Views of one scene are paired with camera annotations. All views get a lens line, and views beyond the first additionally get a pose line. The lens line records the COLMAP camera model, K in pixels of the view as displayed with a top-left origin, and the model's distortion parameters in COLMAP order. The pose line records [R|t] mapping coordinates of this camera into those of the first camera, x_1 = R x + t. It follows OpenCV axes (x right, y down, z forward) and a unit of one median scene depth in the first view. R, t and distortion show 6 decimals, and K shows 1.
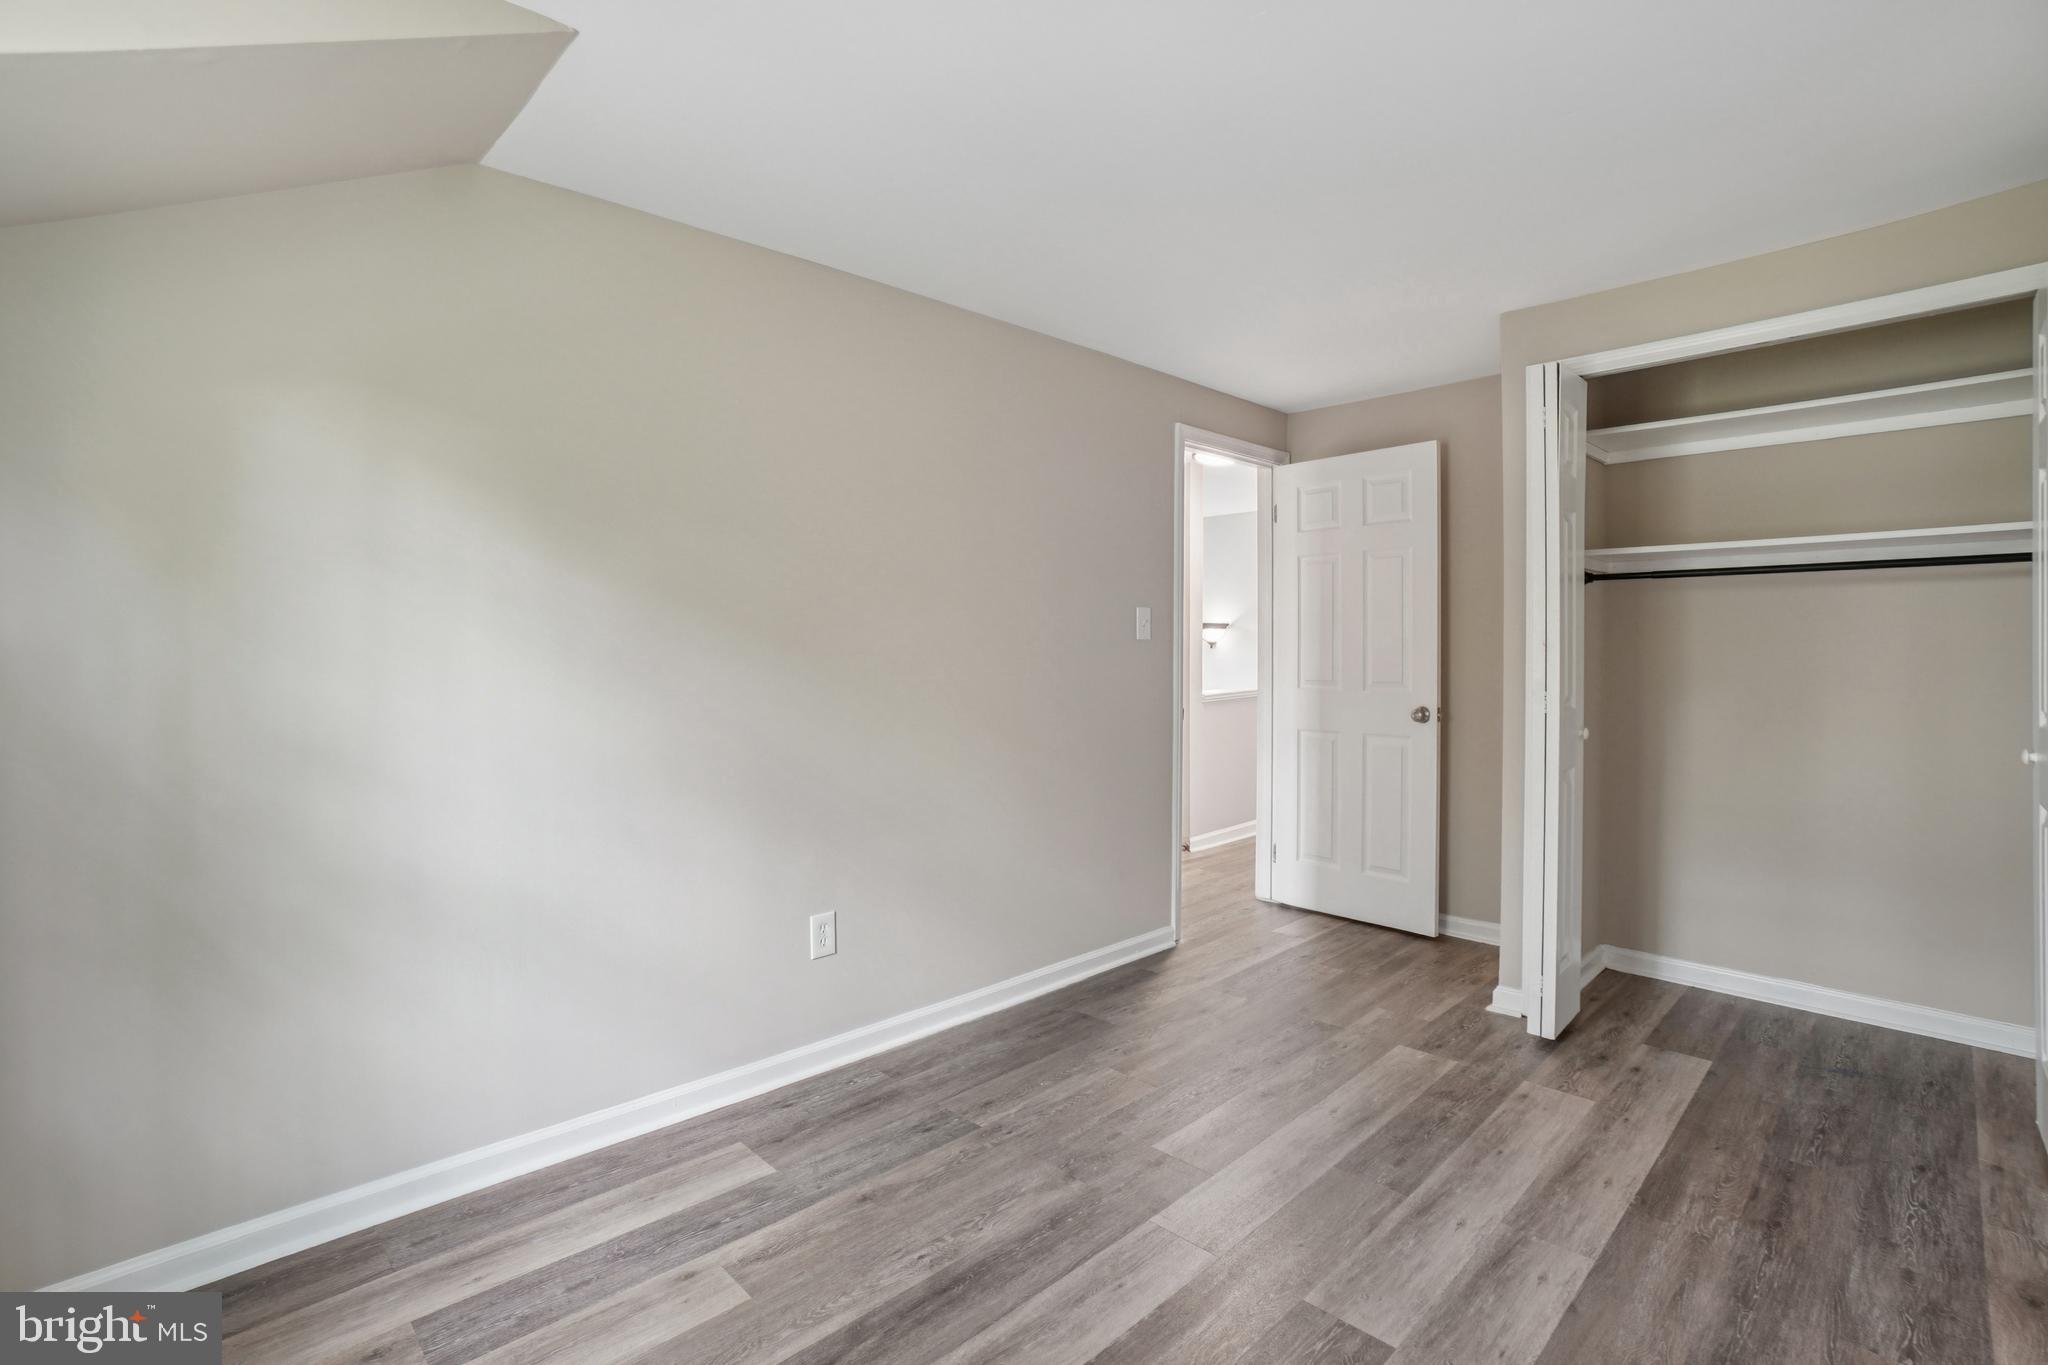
lens RADIAL K [[935.8, 0, 1009.9], [0, 935.8, 661.1], [0, 0, 1]] dist [-0.061161, 0.025586]
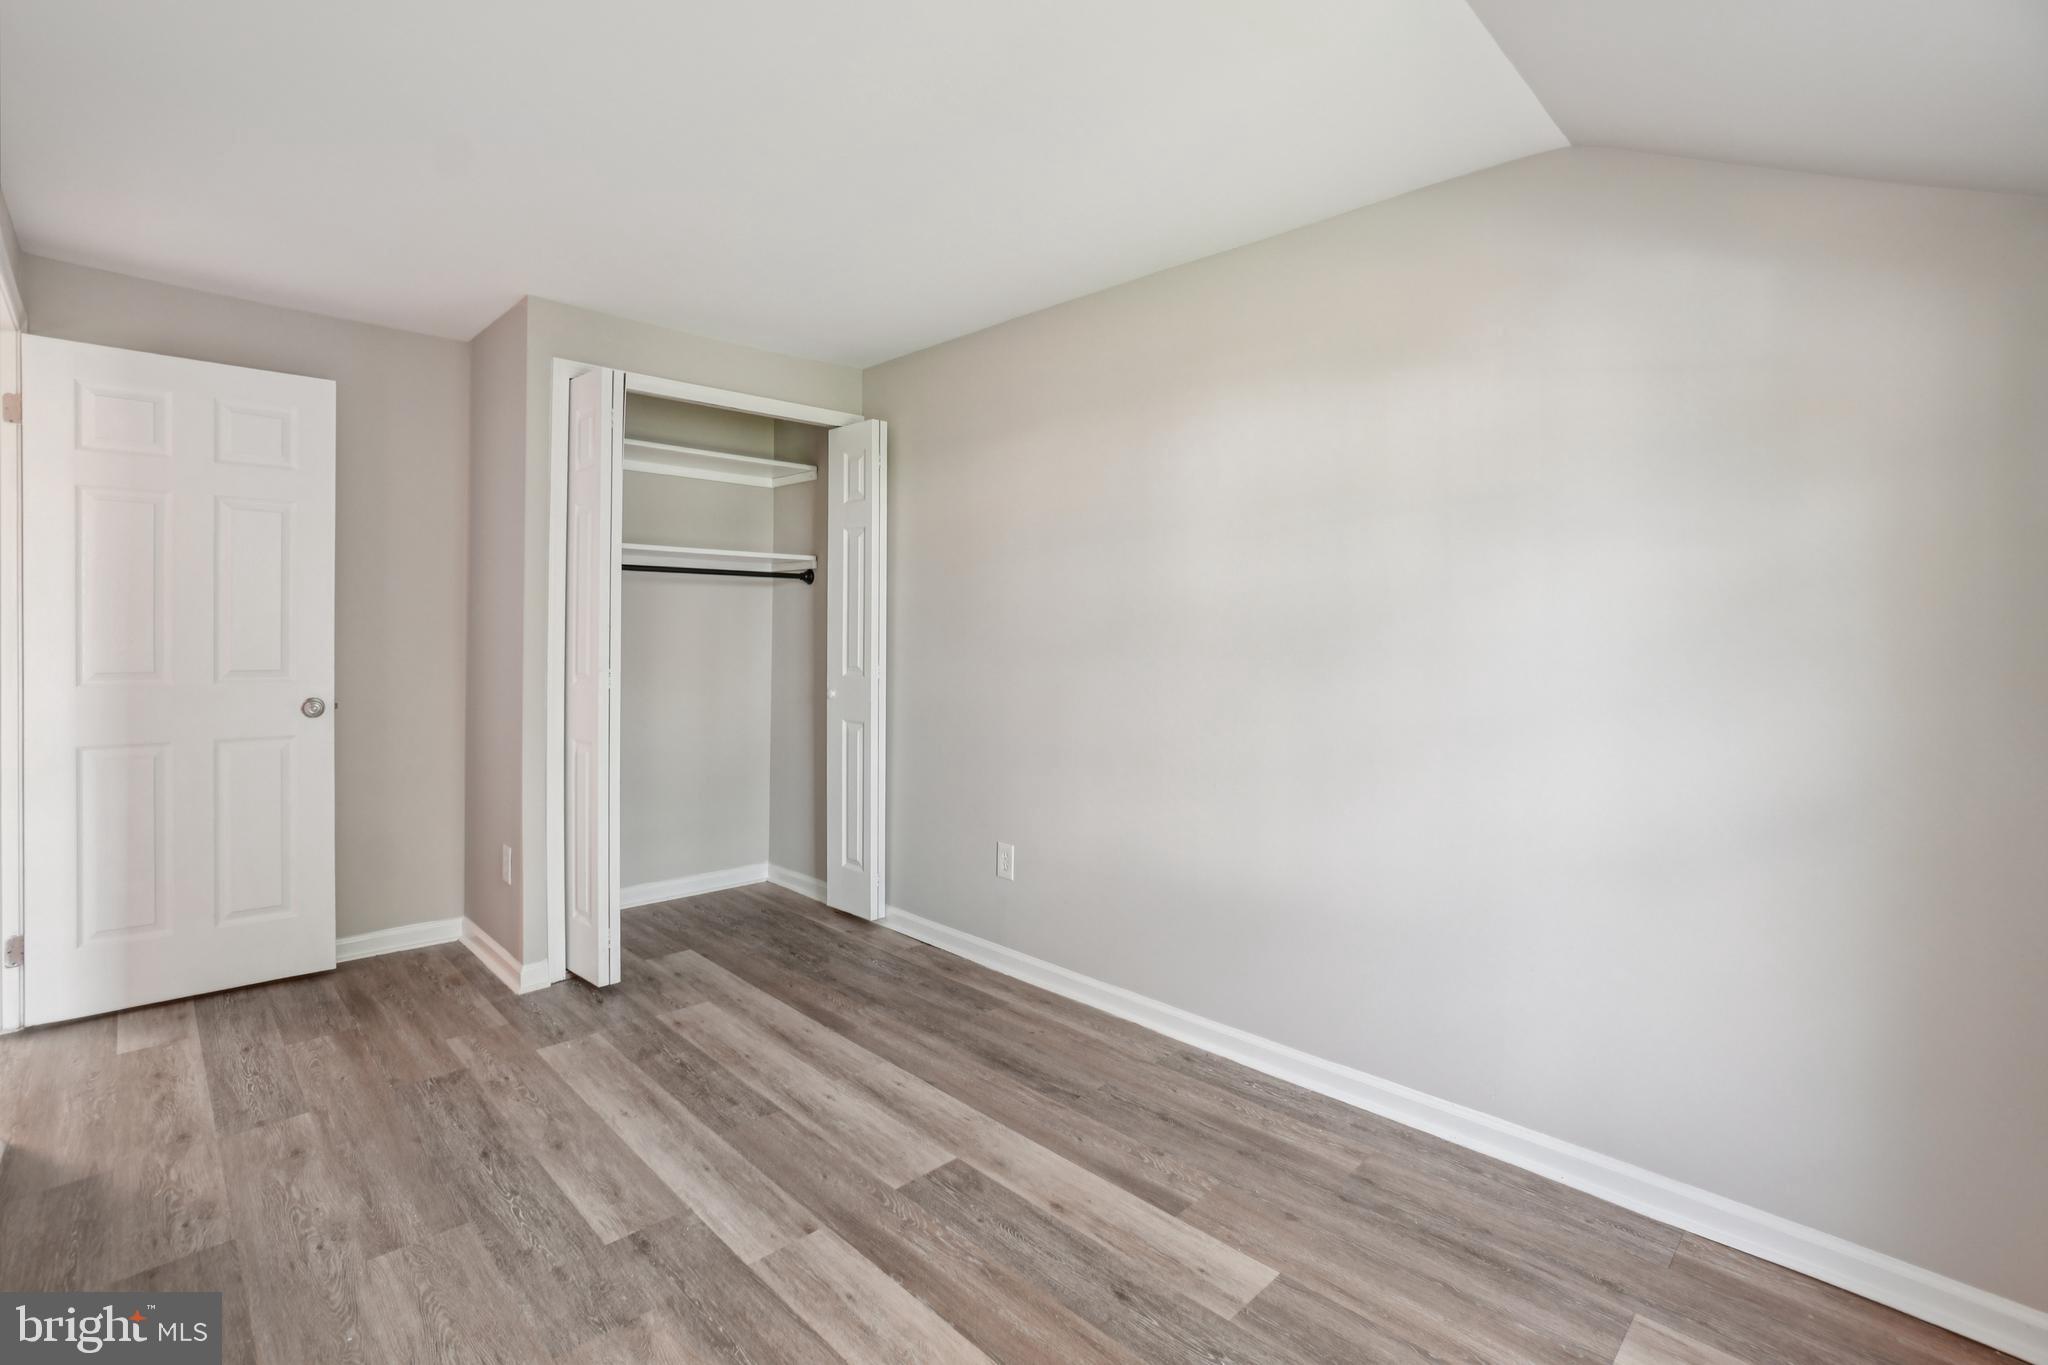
lens RADIAL K [[935.8, 0, 1009.9], [0, 935.8, 661.1], [0, 0, 1]] dist [-0.061161, 0.025586]
pose [[-0.012481, -0.026892, 0.999560, -0.585591], [0.003762, 0.999630, 0.026941, -0.005452], [-0.999915, 0.004097, -0.012375, 0.601370]]
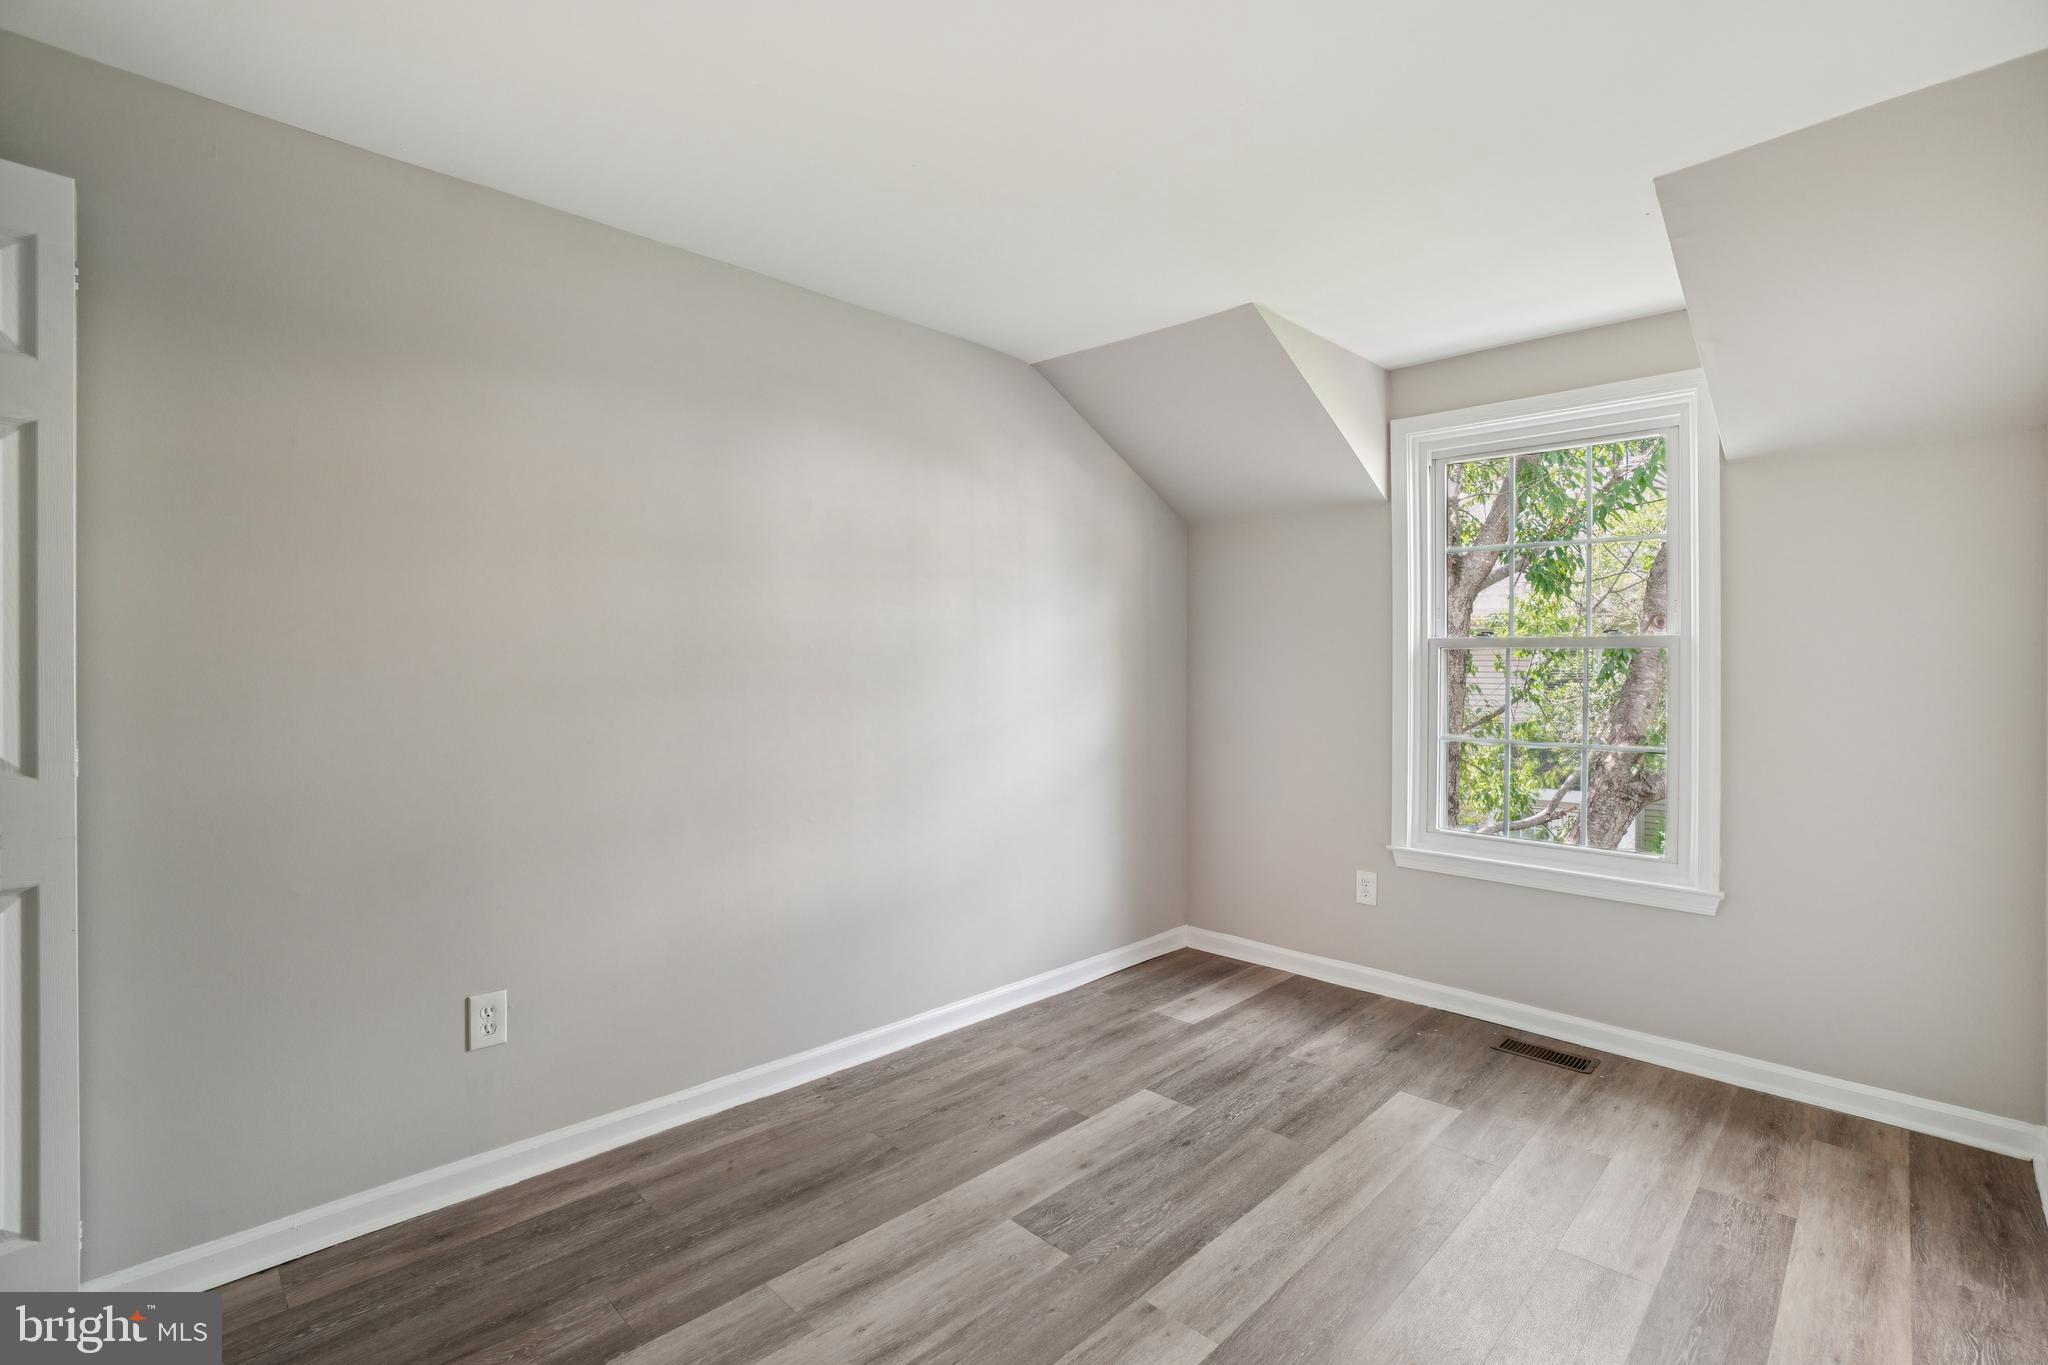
lens RADIAL K [[935.8, 0, 1009.9], [0, 935.8, 661.1], [0, 0, 1]] dist [-0.061161, 0.025586]
pose [[-0.999823, -0.001535, -0.018748, 0.289829], [-0.001739, 0.999939, 0.010897, -0.027225], [0.018730, 0.010928, -0.999765, 1.468466]]
